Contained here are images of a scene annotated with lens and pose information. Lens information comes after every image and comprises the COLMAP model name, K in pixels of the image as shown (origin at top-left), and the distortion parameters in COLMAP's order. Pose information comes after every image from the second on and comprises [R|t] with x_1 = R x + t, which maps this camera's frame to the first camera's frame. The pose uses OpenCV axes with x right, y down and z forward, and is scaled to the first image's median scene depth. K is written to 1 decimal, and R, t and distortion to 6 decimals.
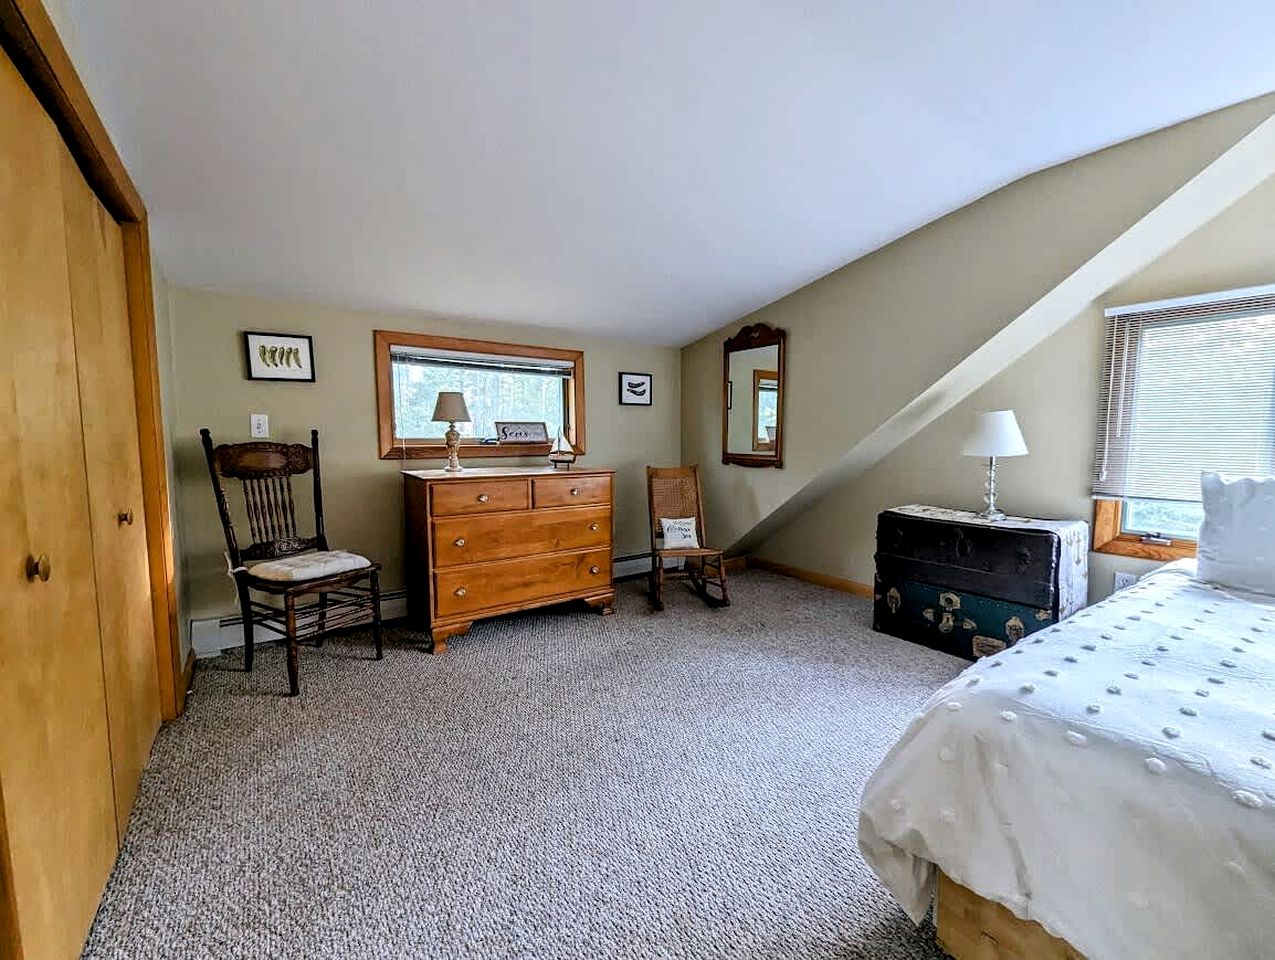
lens RADIAL K [[530.3, 0, 640.0], [0, 530.3, 487.8], [0, 0, 1]] dist [-0.000727, -0.000287]
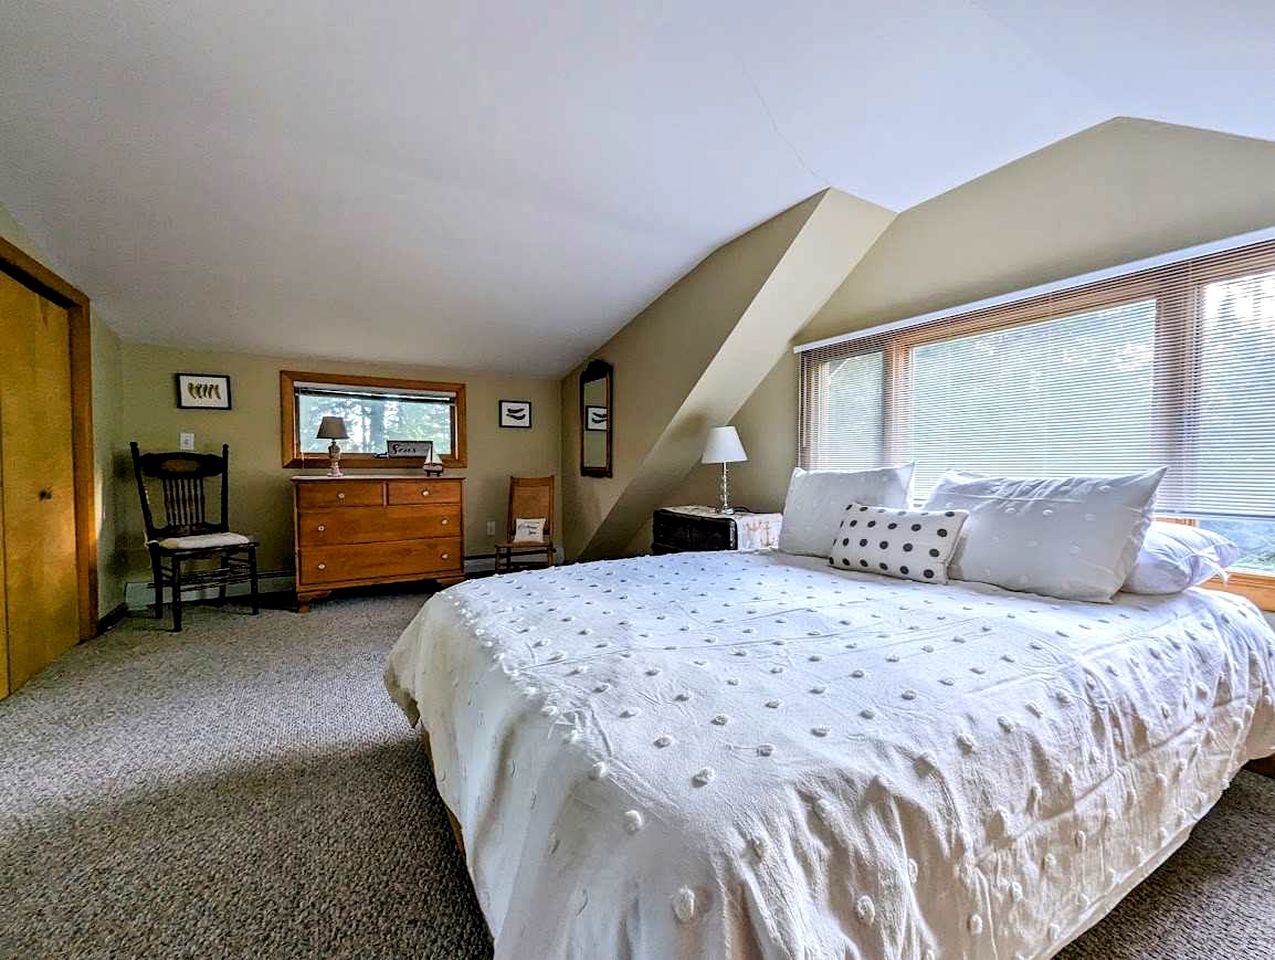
lens RADIAL K [[530.3, 0, 640.0], [0, 530.3, 487.8], [0, 0, 1]] dist [-0.000727, -0.000287]
pose [[0.996488, 0.003413, -0.083662, 0.514980], [-0.007972, 0.998497, -0.054218, 0.061356], [0.083351, 0.054695, 0.995018, -0.233341]]
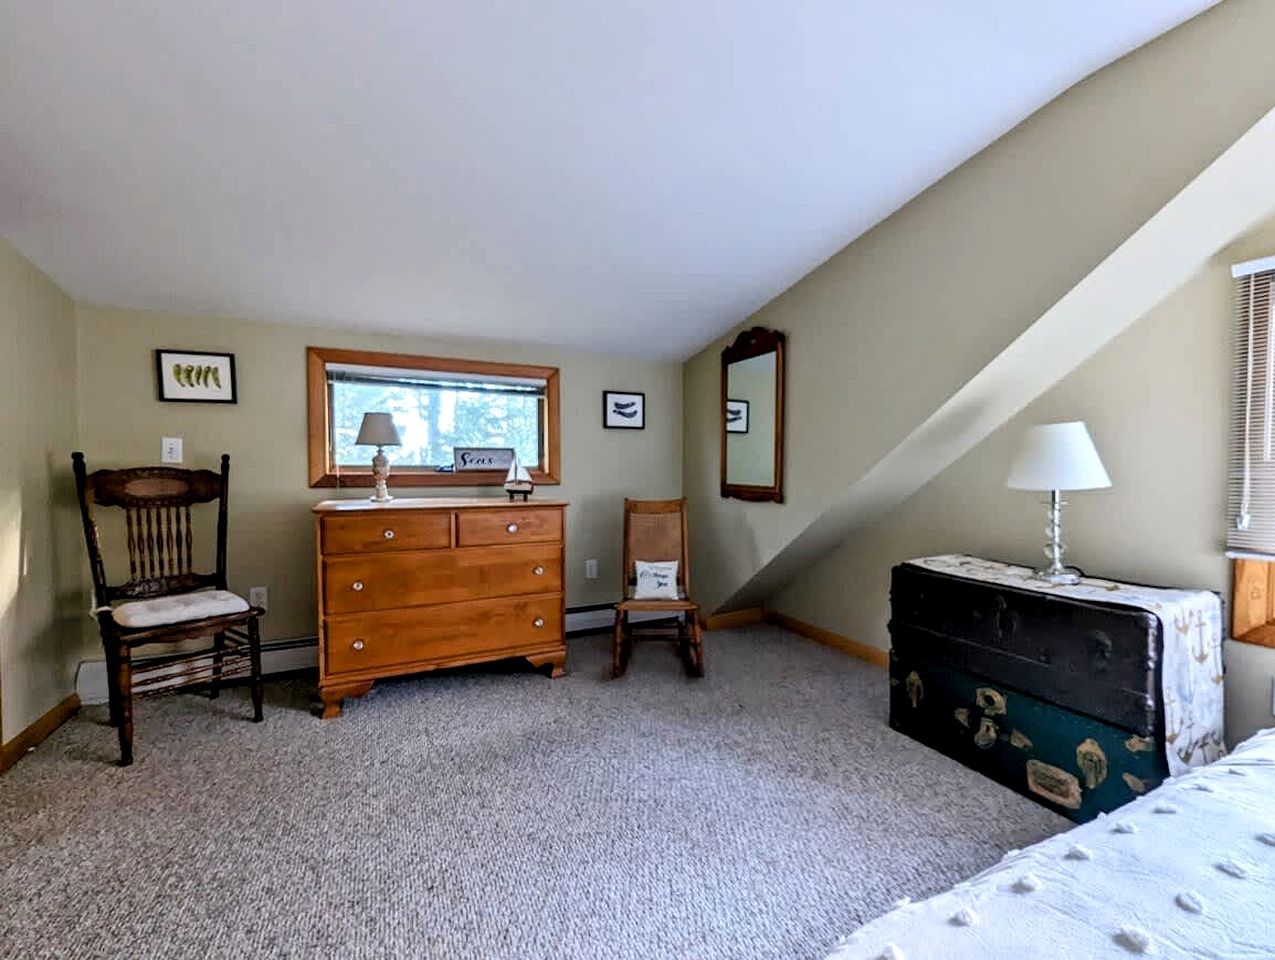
lens RADIAL K [[530.3, 0, 640.0], [0, 530.3, 487.8], [0, 0, 1]] dist [-0.000727, -0.000287]
pose [[0.985706, 0.007848, -0.168290, 0.225395], [-0.017903, 0.998138, -0.058315, -0.011113], [0.167519, 0.060494, 0.984011, 0.211608]]
